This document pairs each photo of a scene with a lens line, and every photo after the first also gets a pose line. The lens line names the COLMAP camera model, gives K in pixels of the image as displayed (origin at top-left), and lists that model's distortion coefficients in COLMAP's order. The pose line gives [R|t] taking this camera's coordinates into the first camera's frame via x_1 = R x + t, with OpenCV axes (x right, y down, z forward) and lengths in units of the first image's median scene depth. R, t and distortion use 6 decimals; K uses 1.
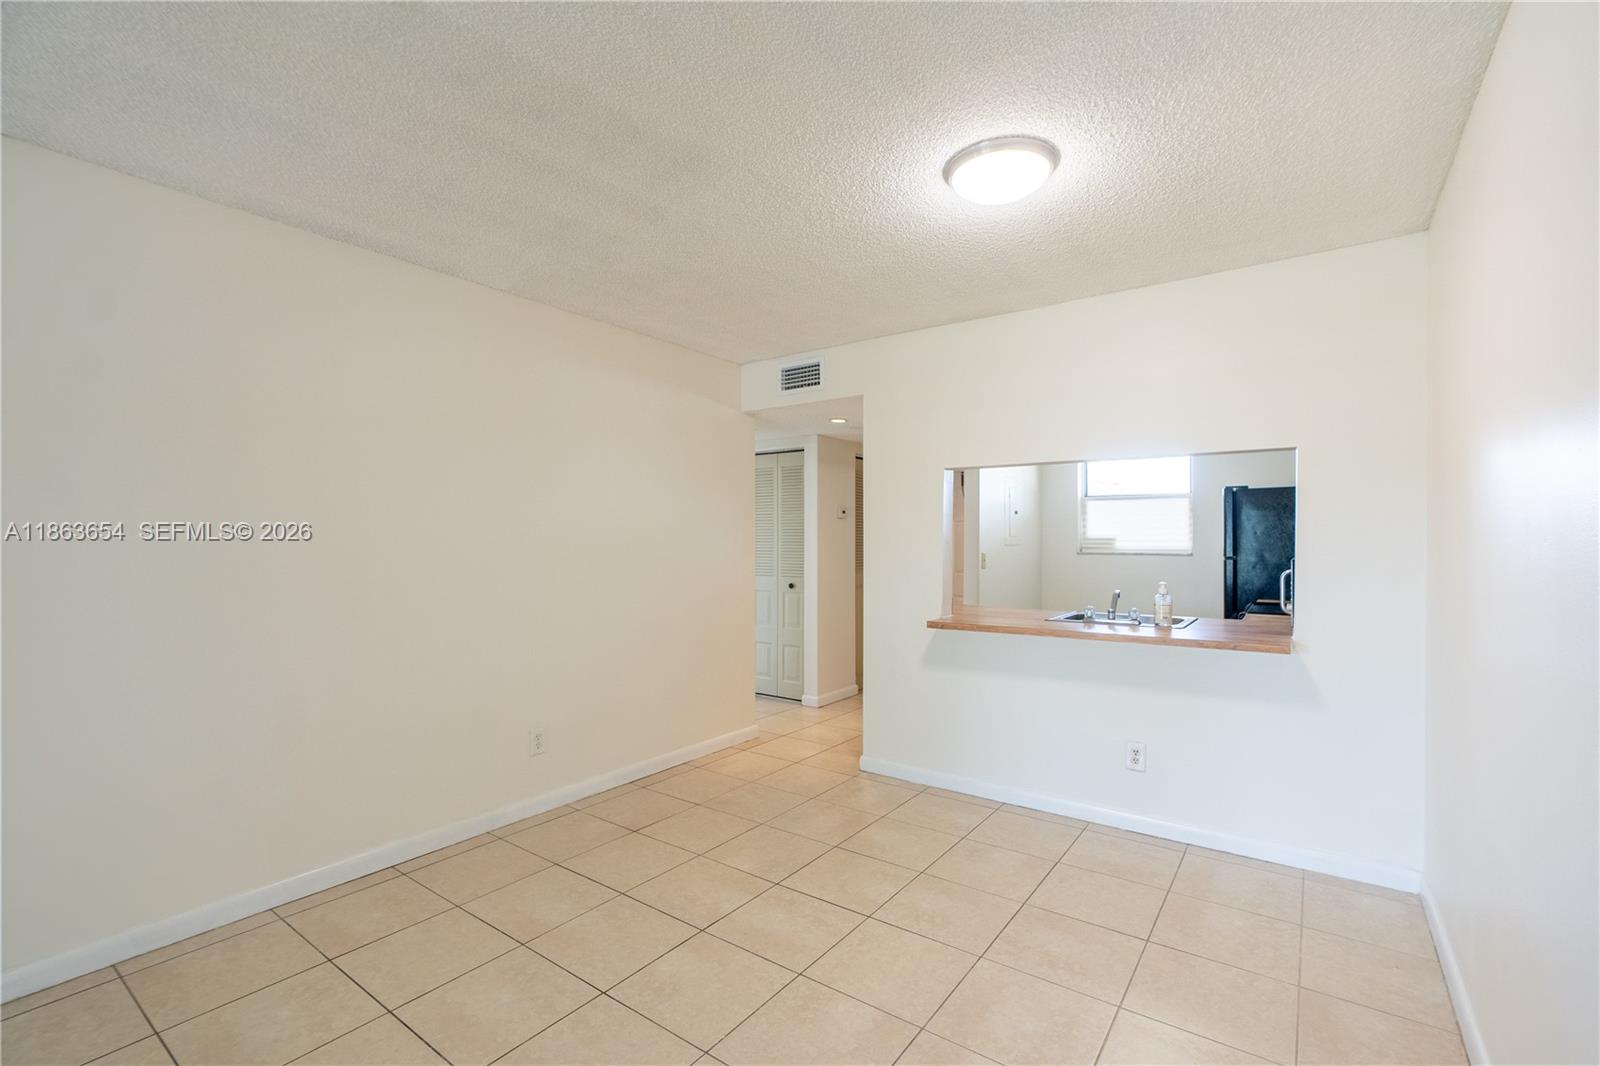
lens RADIAL K [[706.4, 0, 800.3], [0, 706.4, 542.2], [0, 0, 1]] dist [-0.011569, 0.004406]
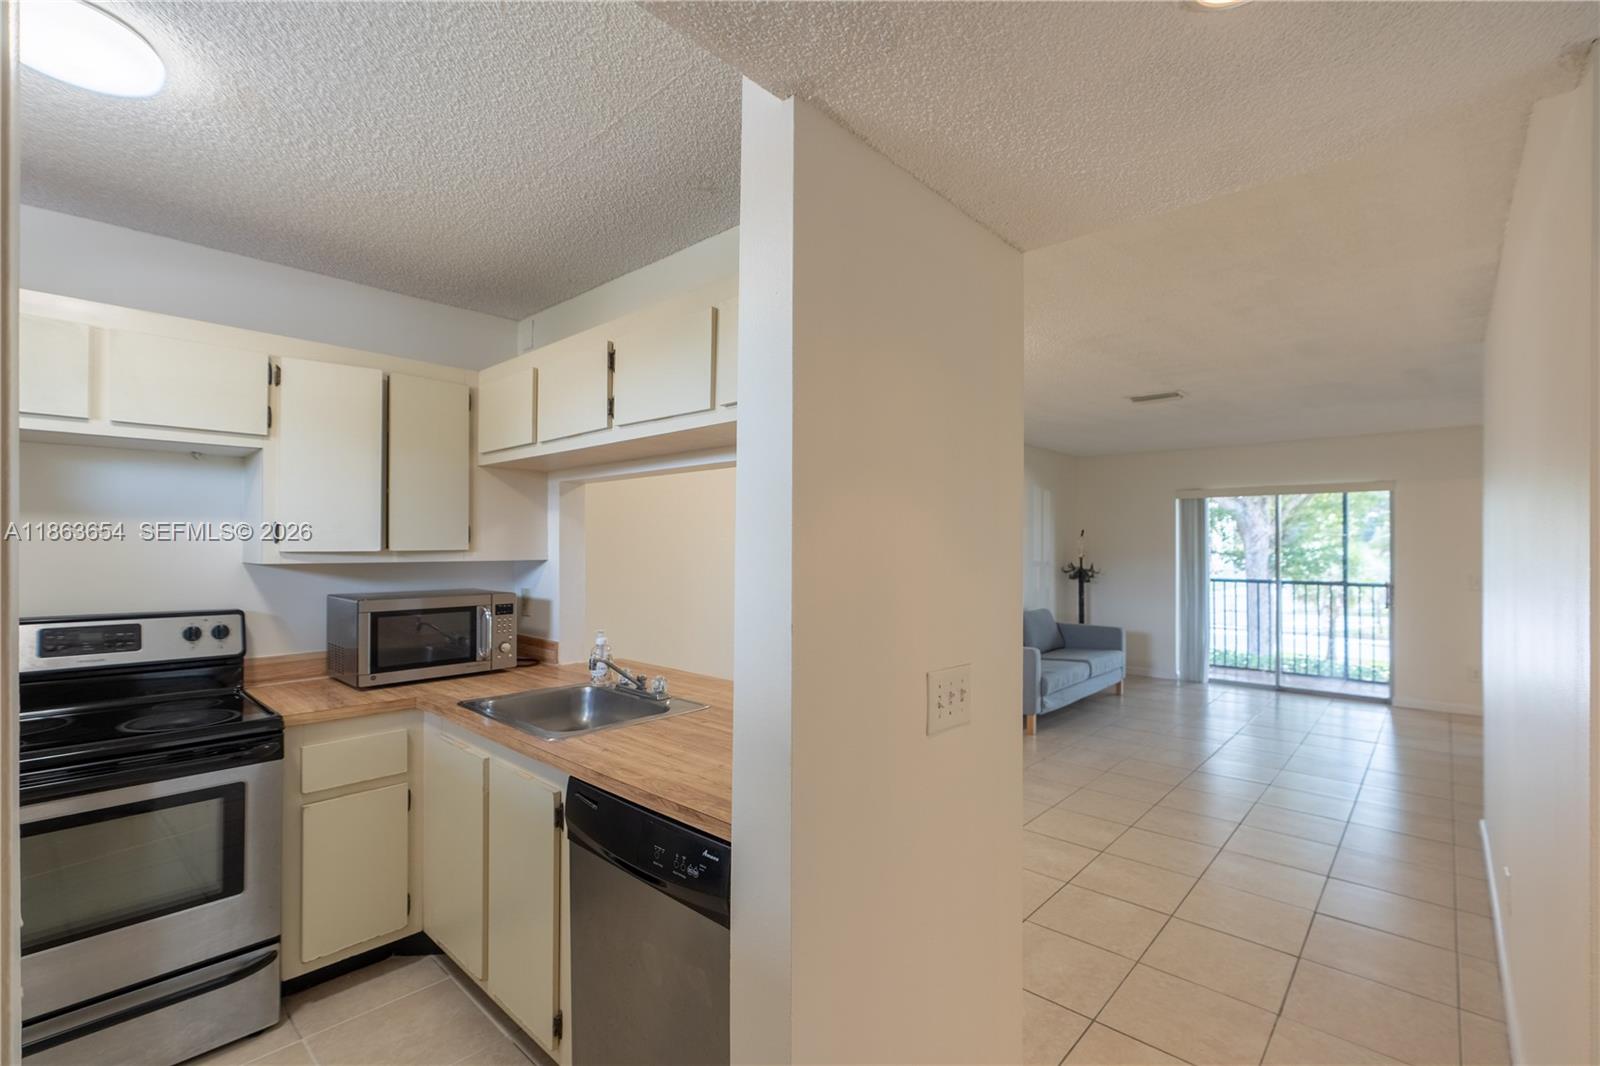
lens RADIAL K [[706.4, 0, 804.4], [0, 706.4, 538.3], [0, 0, 1]] dist [-0.011569, 0.004406]
pose [[-0.994086, -0.005617, 0.108452, 0.165700], [-0.006640, 0.999937, -0.009078, -0.028274], [-0.108394, -0.009744, -0.994060, 1.361649]]
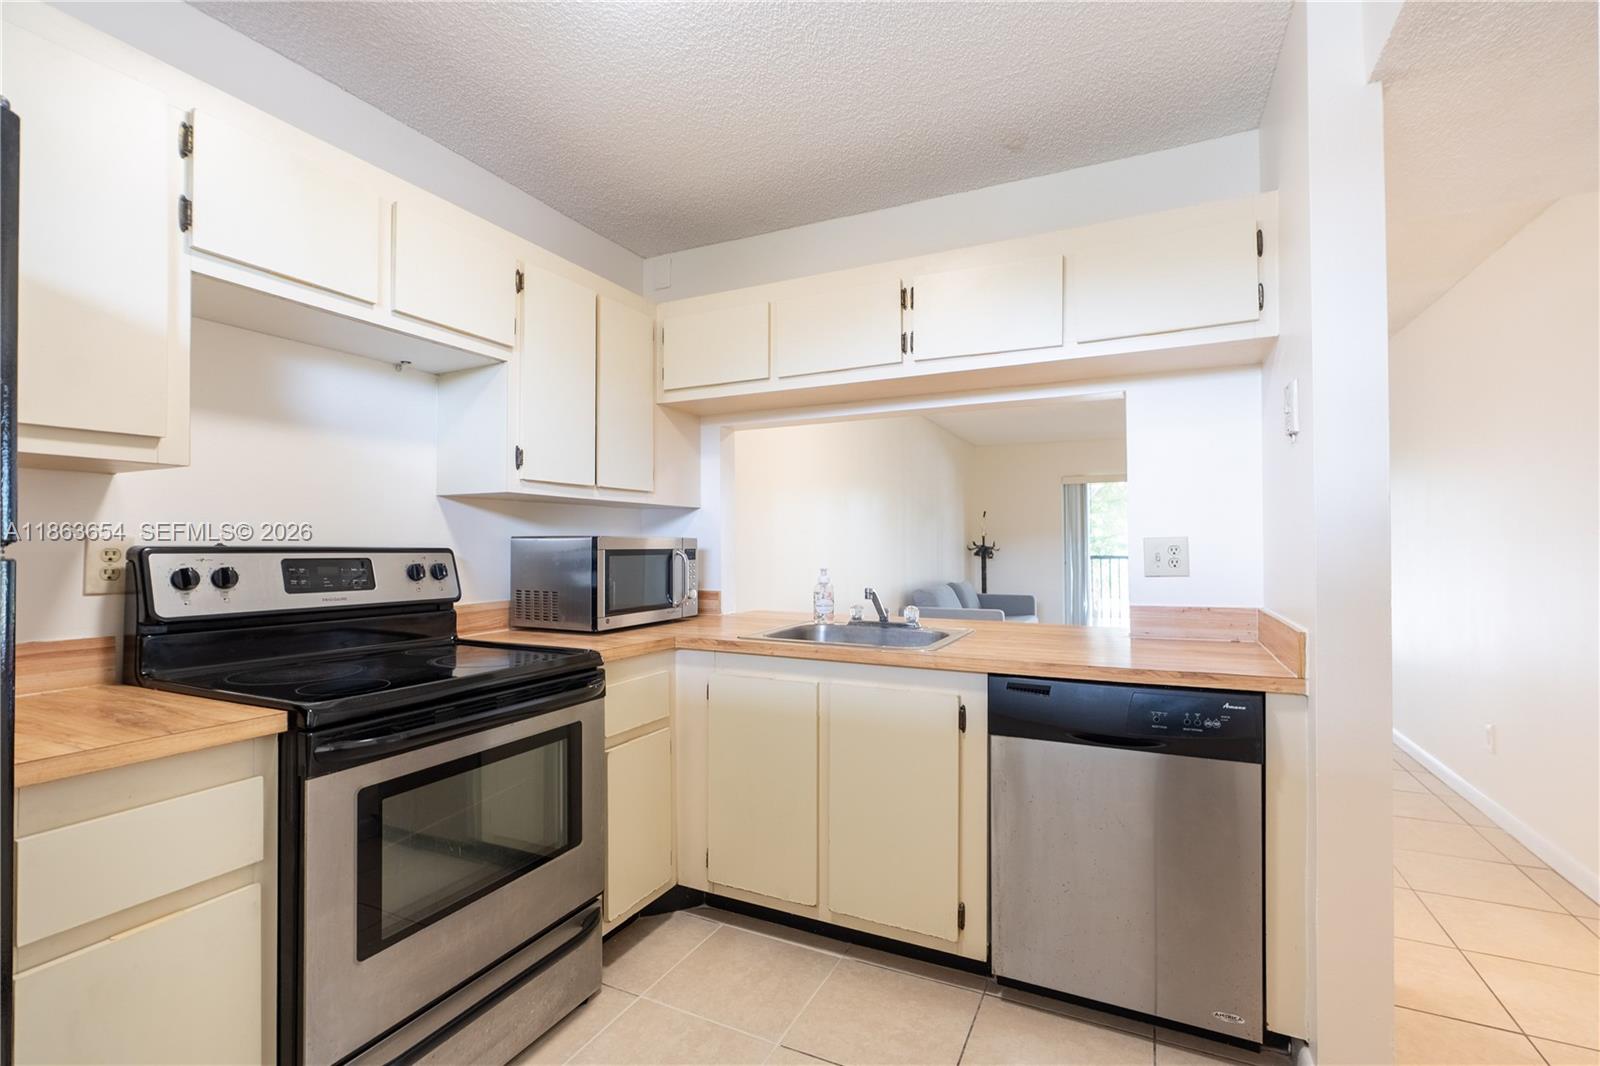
lens RADIAL K [[706.4, 0, 807.5], [0, 706.4, 536.9], [0, 0, 1]] dist [-0.011569, 0.004406]
pose [[-0.983106, -0.004373, -0.182987, 0.529124], [-0.002507, 0.999943, -0.010426, 0.025061], [0.183022, -0.009791, -0.983060, 1.377805]]
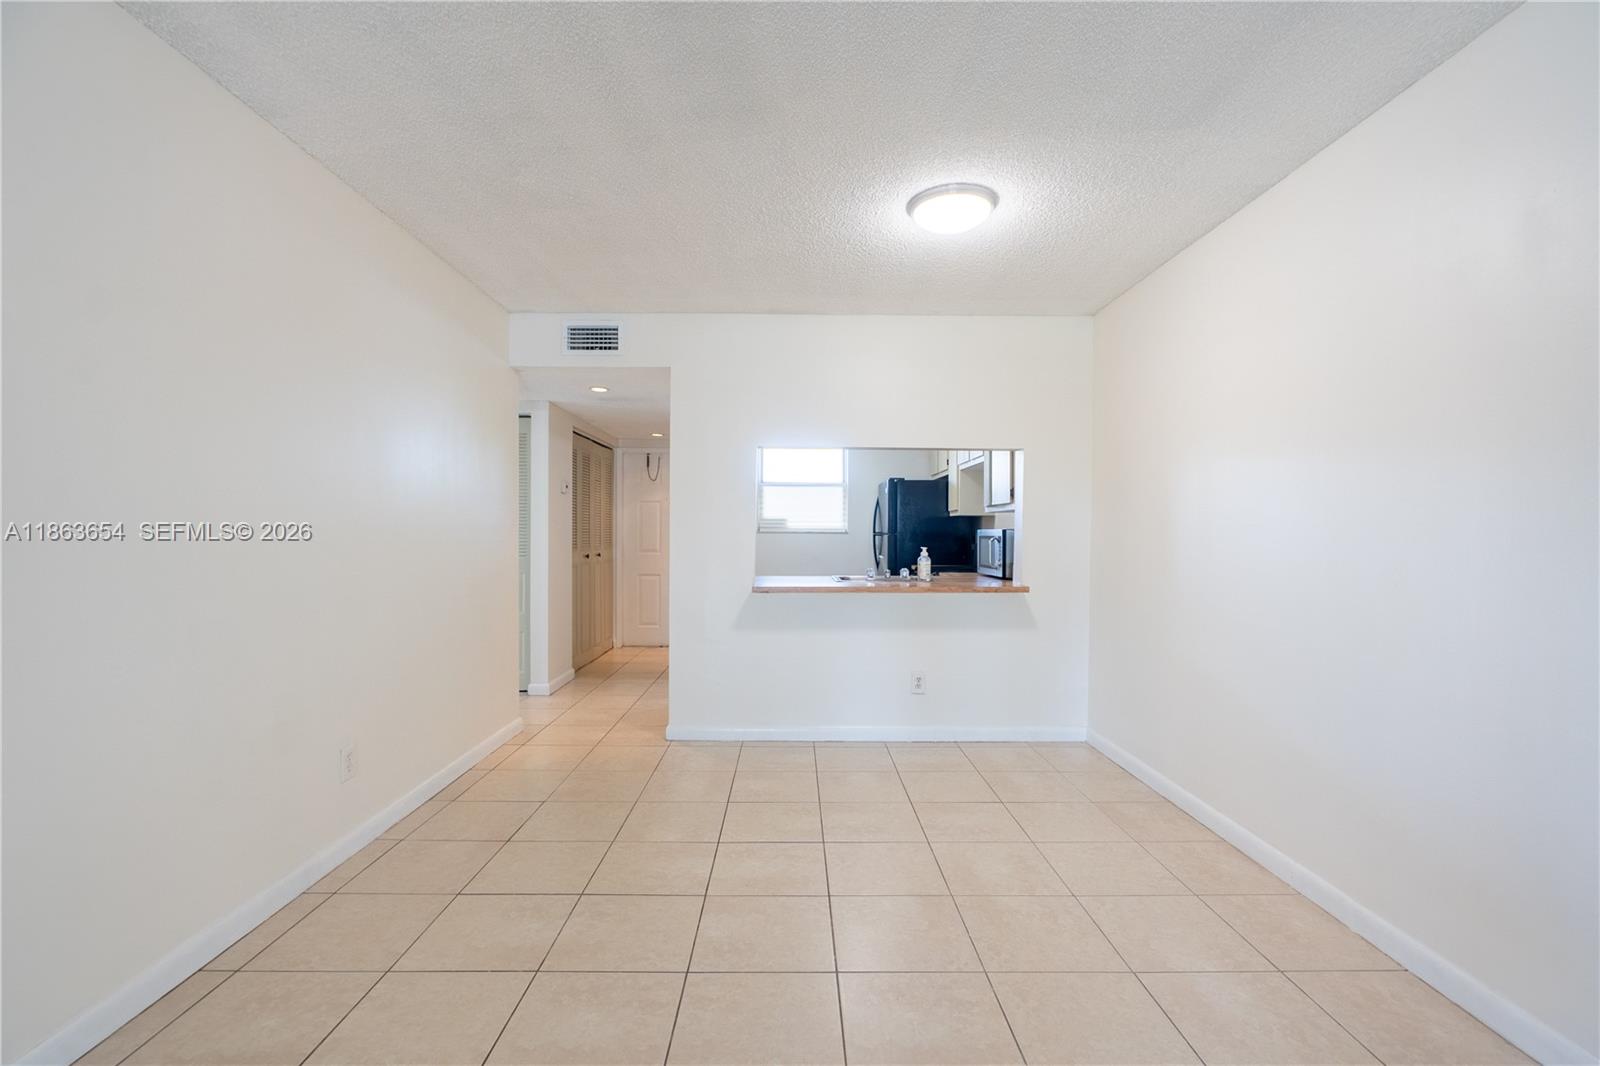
lens RADIAL K [[706.4, 0, 800.3], [0, 706.4, 540.7], [0, 0, 1]] dist [-0.011569, 0.004406]
pose [[0.802016, -0.003375, 0.597294, -0.343886], [-0.003988, 0.999931, 0.011006, 0.024894], [-0.597290, -0.011209, 0.801947, 0.077371]]
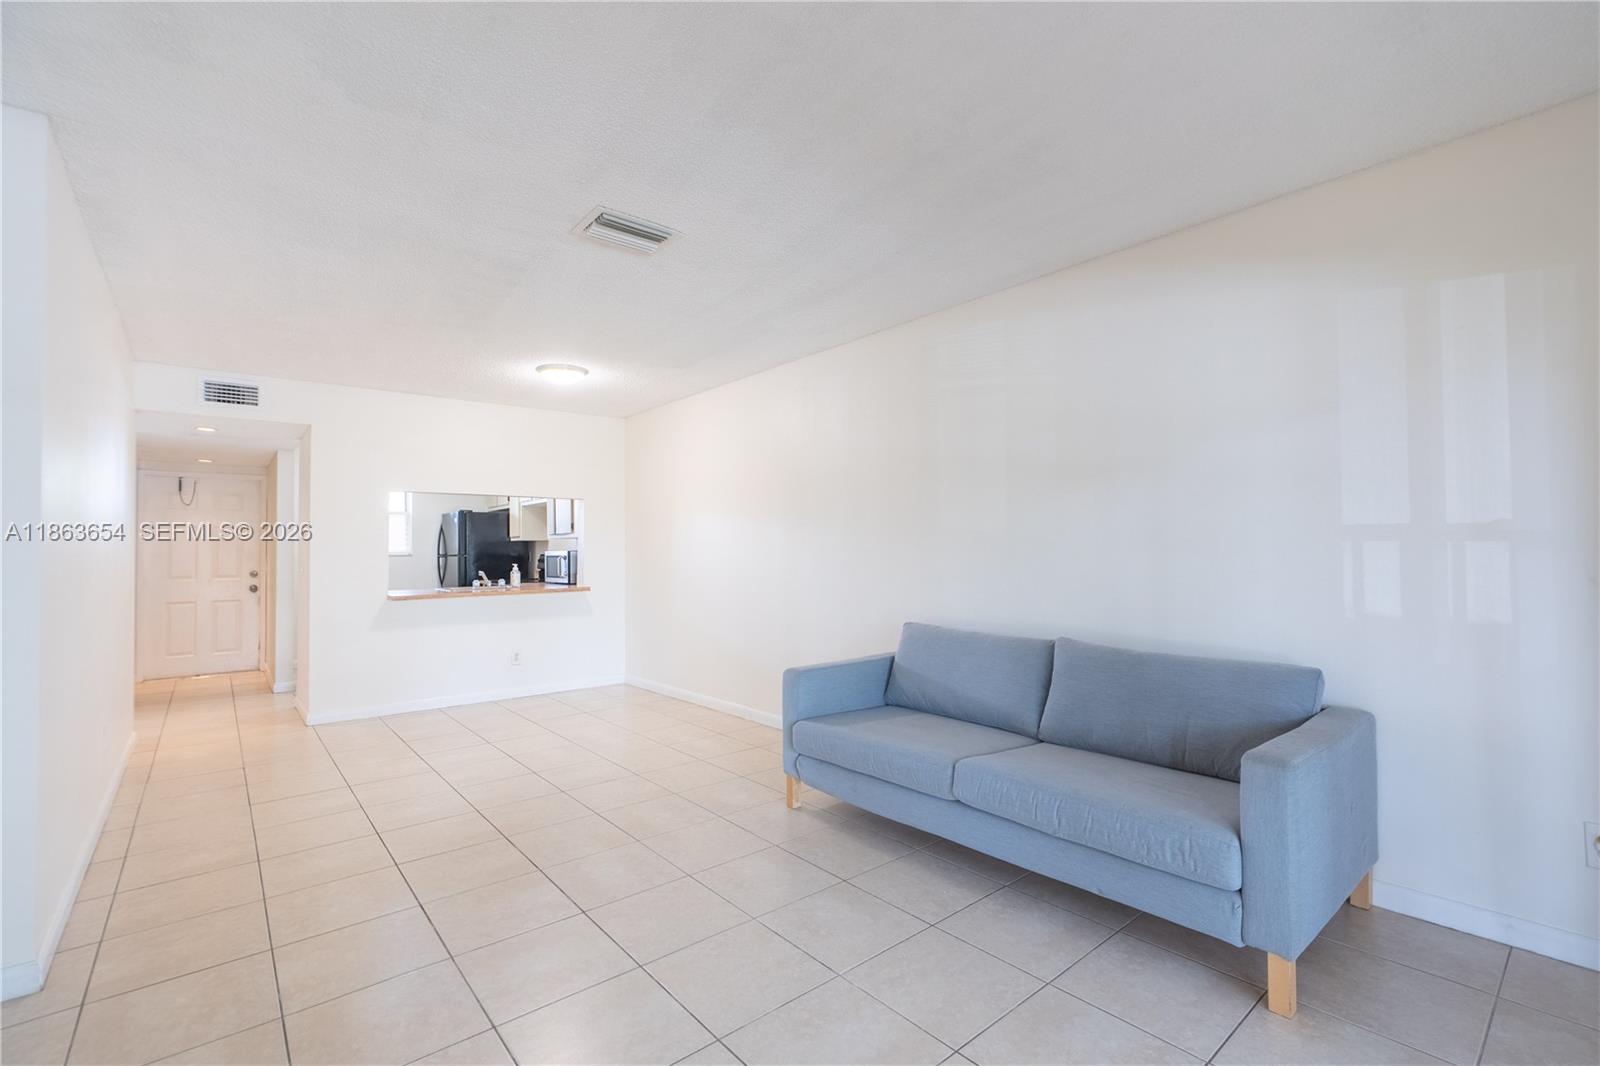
lens RADIAL K [[706.4, 0, 798.4], [0, 706.4, 535.1], [0, 0, 1]] dist [-0.011569, 0.004406]
pose [[0.244099, 0.018613, 0.969572, -0.860918], [0.012110, 0.999679, -0.022239, 0.024627], [-0.969675, 0.017170, 0.243795, -0.135558]]
